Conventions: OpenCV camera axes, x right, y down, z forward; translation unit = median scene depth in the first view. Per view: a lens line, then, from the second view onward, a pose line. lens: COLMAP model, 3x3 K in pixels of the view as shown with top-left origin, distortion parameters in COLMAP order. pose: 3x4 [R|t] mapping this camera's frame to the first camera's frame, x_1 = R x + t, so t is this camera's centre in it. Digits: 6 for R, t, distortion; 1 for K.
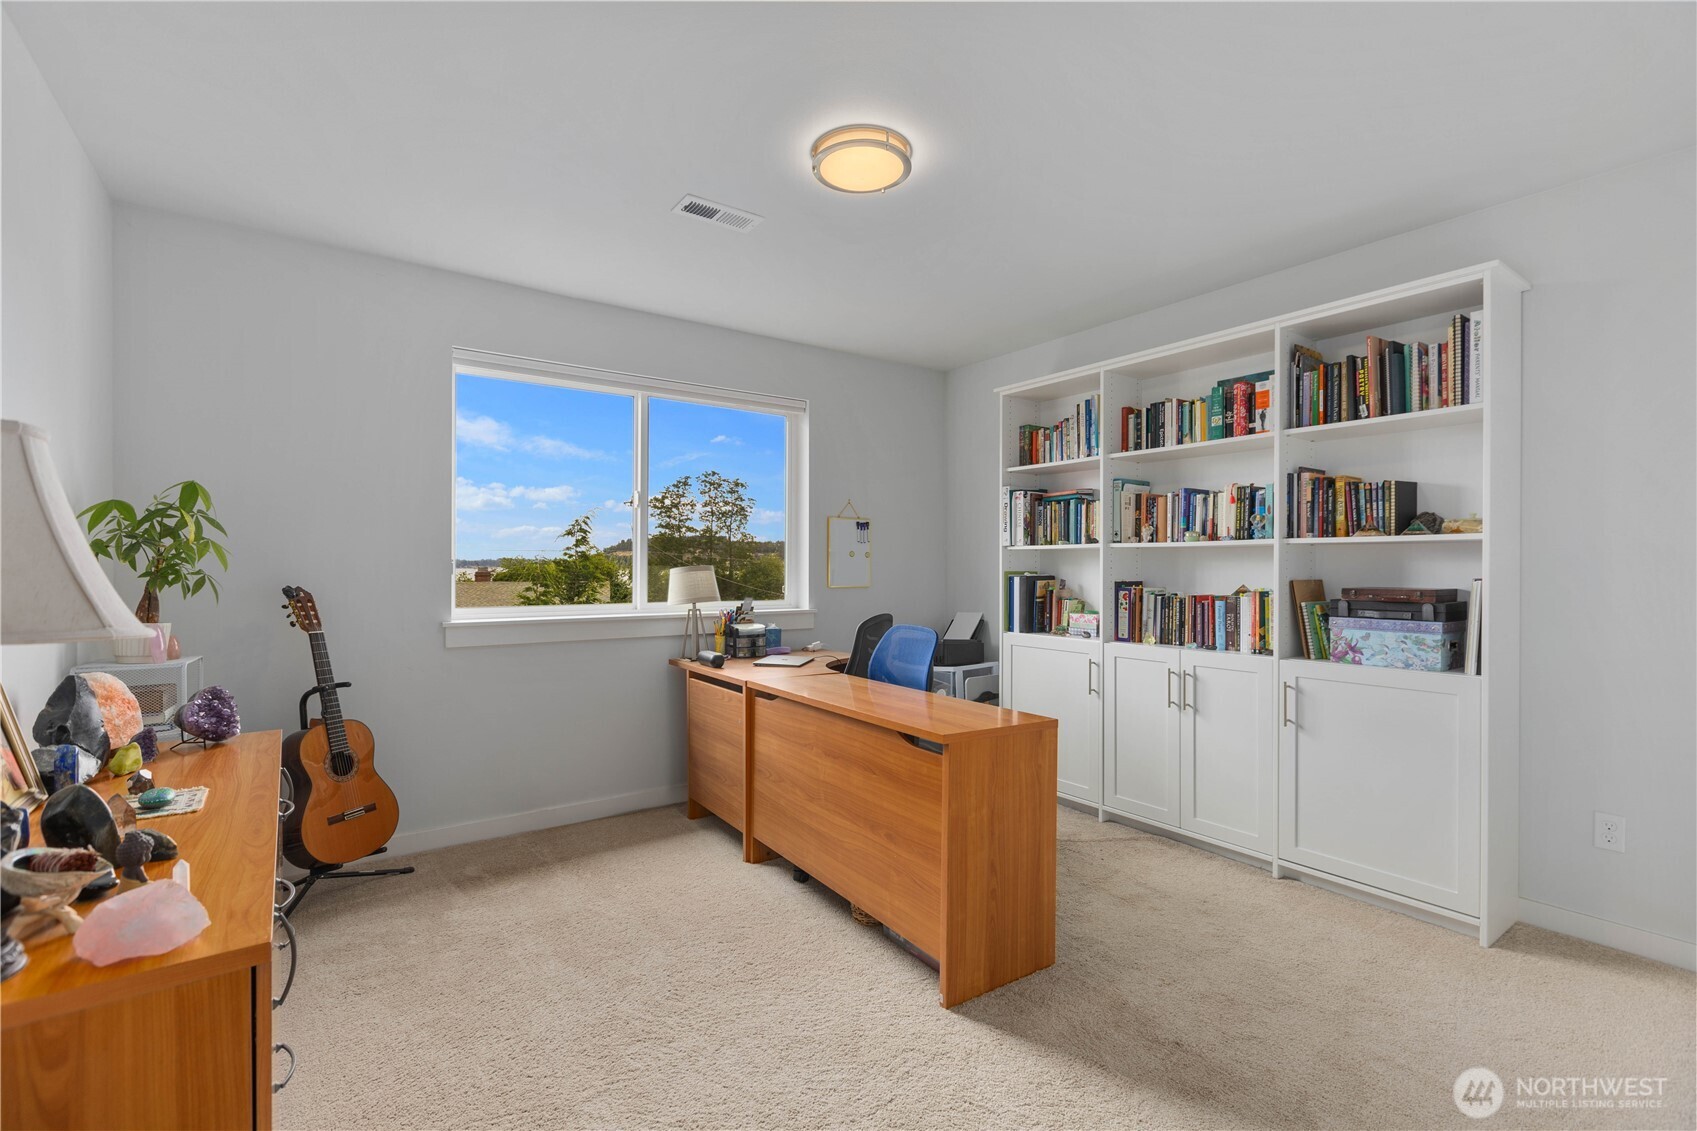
lens RADIAL K [[757.3, 0, 842.7], [0, 757.3, 559.4], [0, 0, 1]] dist [0.002317, -0.001037]
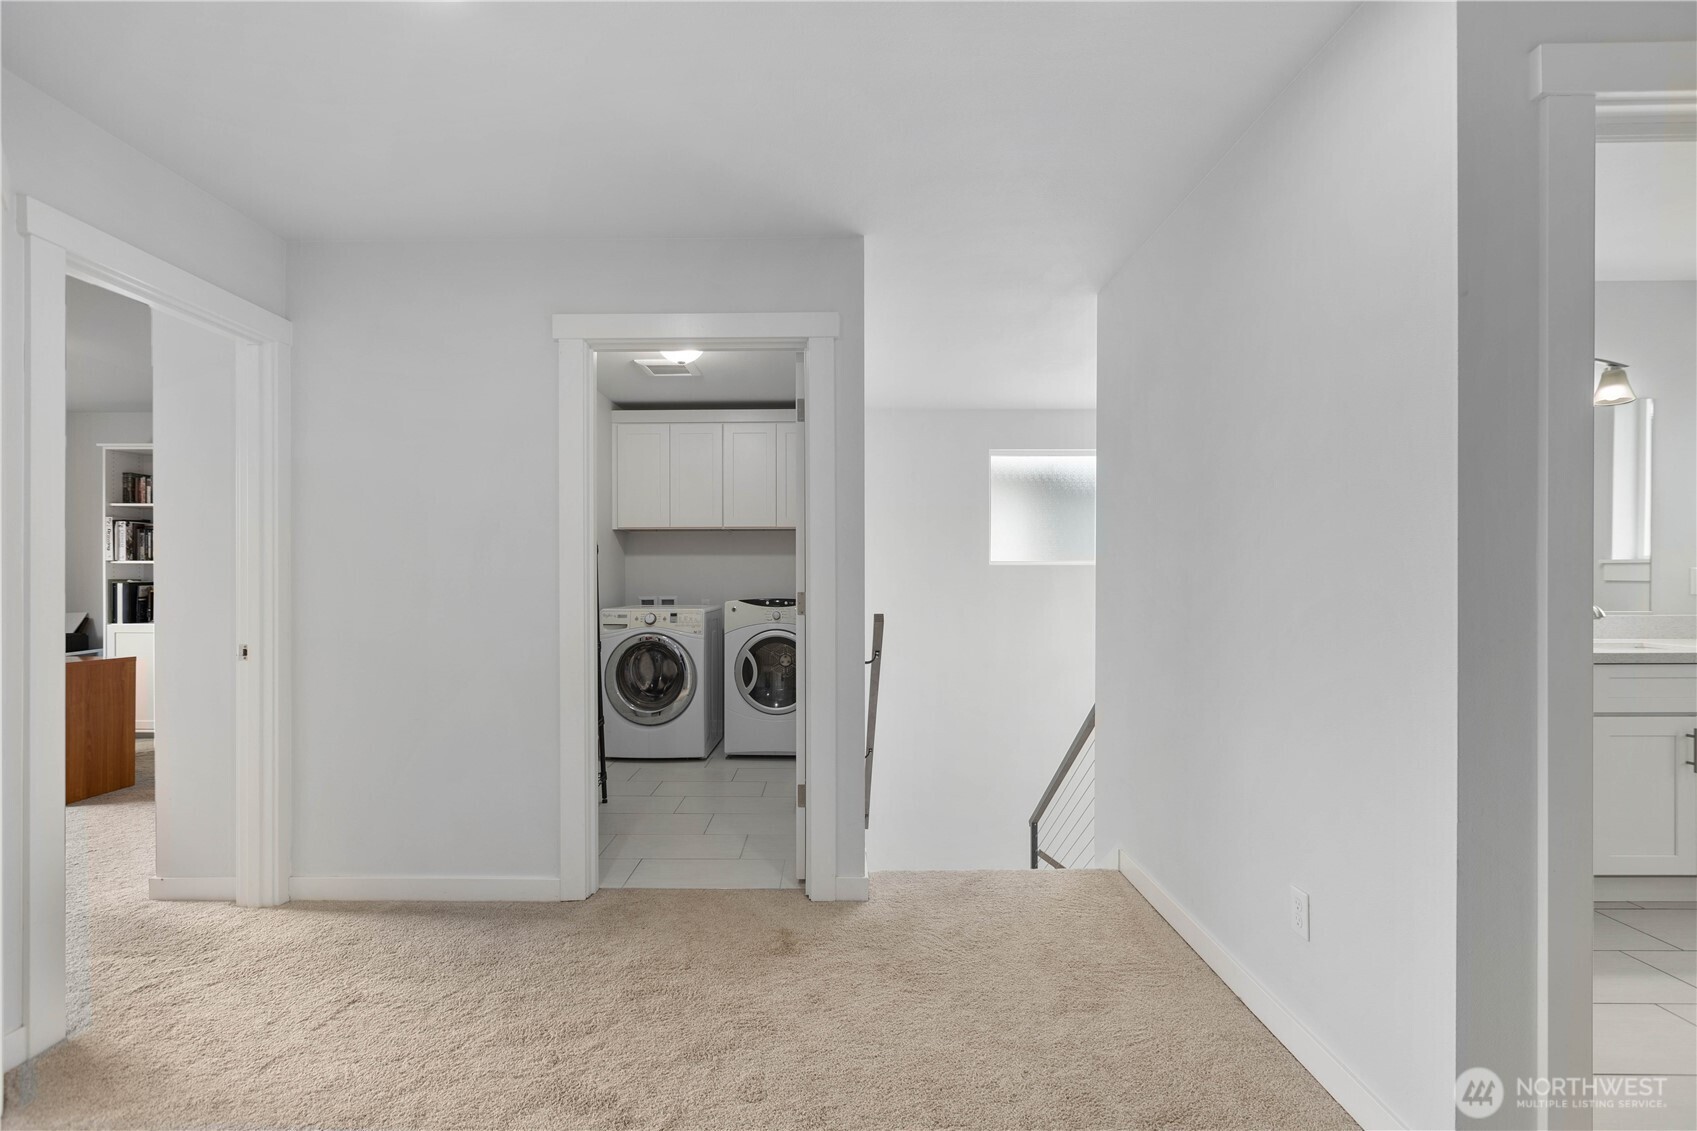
lens RADIAL K [[757.3, 0, 838.9], [0, 757.3, 570.6], [0, 0, 1]] dist [0.002317, -0.001037]
pose [[0.577839, -0.004447, 0.816139, -0.140938], [-0.000424, 0.999983, 0.005749, -0.008307], [-0.816151, -0.003668, 0.577827, -0.868604]]
